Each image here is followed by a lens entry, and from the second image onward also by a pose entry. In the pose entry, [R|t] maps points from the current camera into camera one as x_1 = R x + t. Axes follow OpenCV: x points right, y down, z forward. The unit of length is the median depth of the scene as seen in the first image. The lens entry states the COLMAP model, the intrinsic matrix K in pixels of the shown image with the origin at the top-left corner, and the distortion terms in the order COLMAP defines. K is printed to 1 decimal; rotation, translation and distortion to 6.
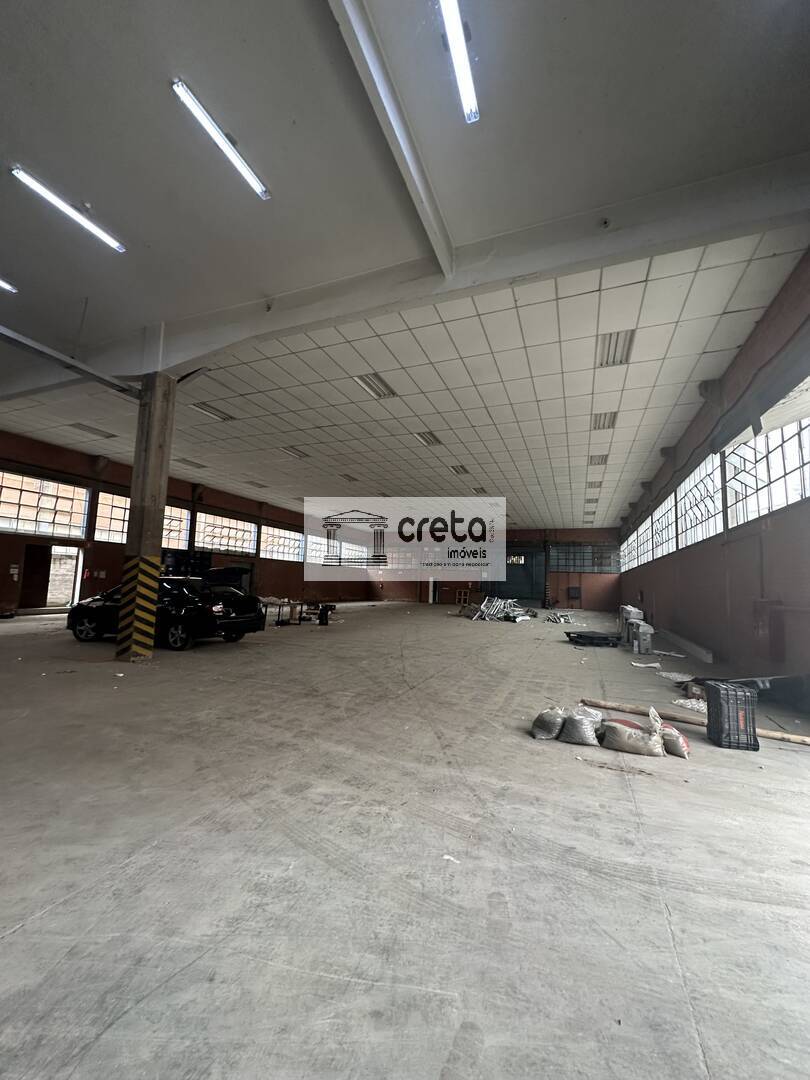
lens RADIAL K [[430.0, 0, 405.0], [0, 430.0, 540.0], [0, 0, 1]] dist [-0.003887, -0.000238]
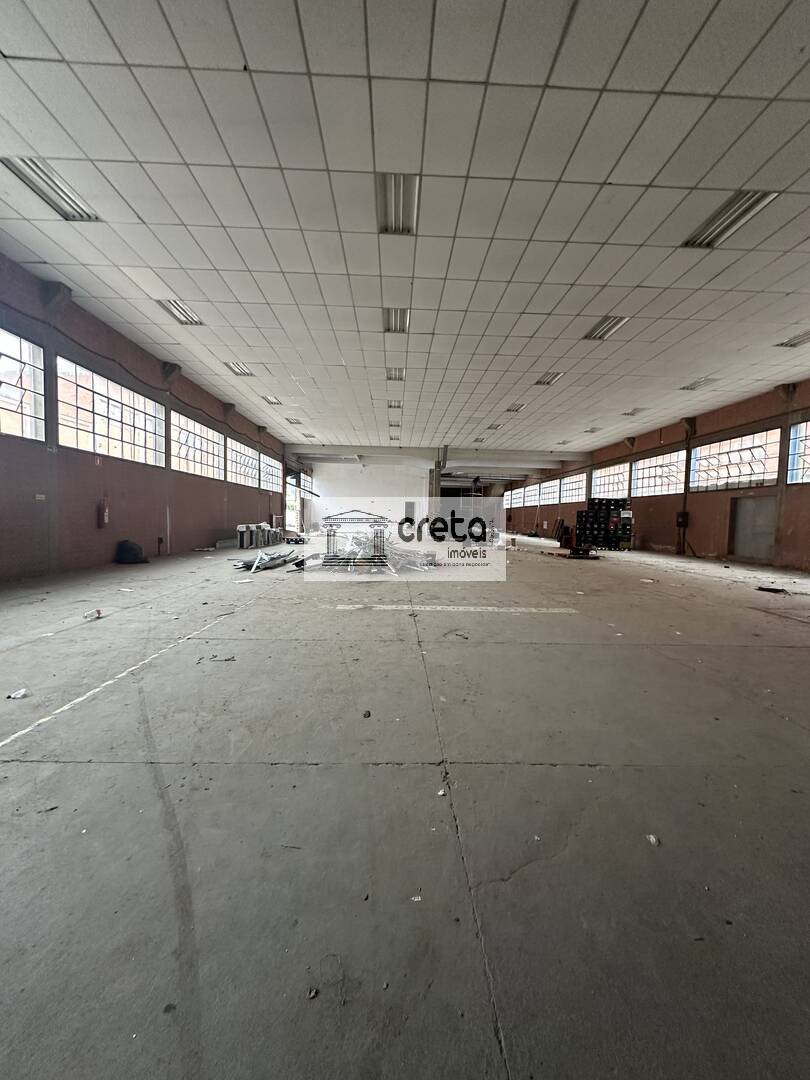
lens RADIAL K [[430.0, 0, 405.0], [0, 430.0, 540.0], [0, 0, 1]] dist [-0.003887, -0.000238]
pose [[-0.914962, -0.055378, -0.399722, 0.417819], [-0.034784, 0.997675, -0.058599, 0.201148], [0.402038, -0.039712, -0.914761, 1.594888]]
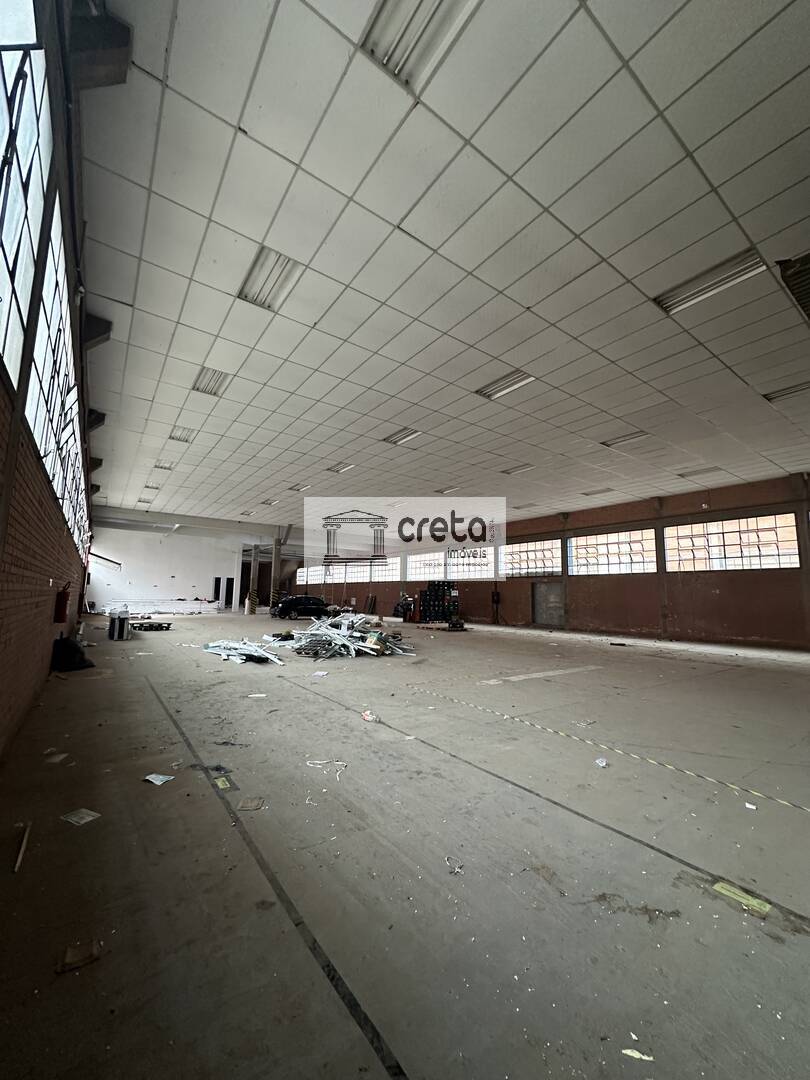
lens RADIAL K [[430.0, 0, 405.0], [0, 430.0, 540.0], [0, 0, 1]] dist [-0.003887, -0.000238]
pose [[-0.534192, -0.174969, -0.827058, 0.705356], [0.033265, 0.973238, -0.227380, 0.194607], [0.844709, -0.148977, -0.514075, 1.435810]]
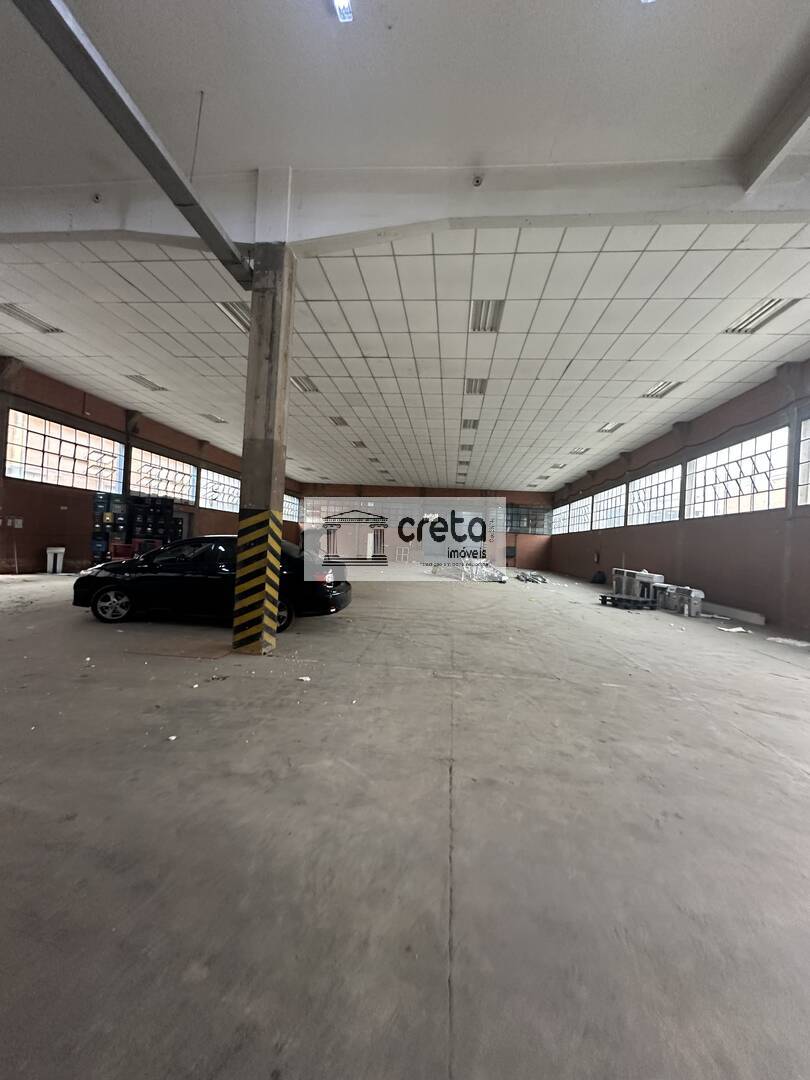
lens RADIAL K [[430.0, 0, 405.0], [0, 430.0, 540.0], [0, 0, 1]] dist [-0.003887, -0.000238]
pose [[0.962571, 0.021319, 0.270190, -0.212845], [-0.050079, 0.993726, 0.100000, 0.001350], [-0.266363, -0.109788, 0.957600, 0.088976]]
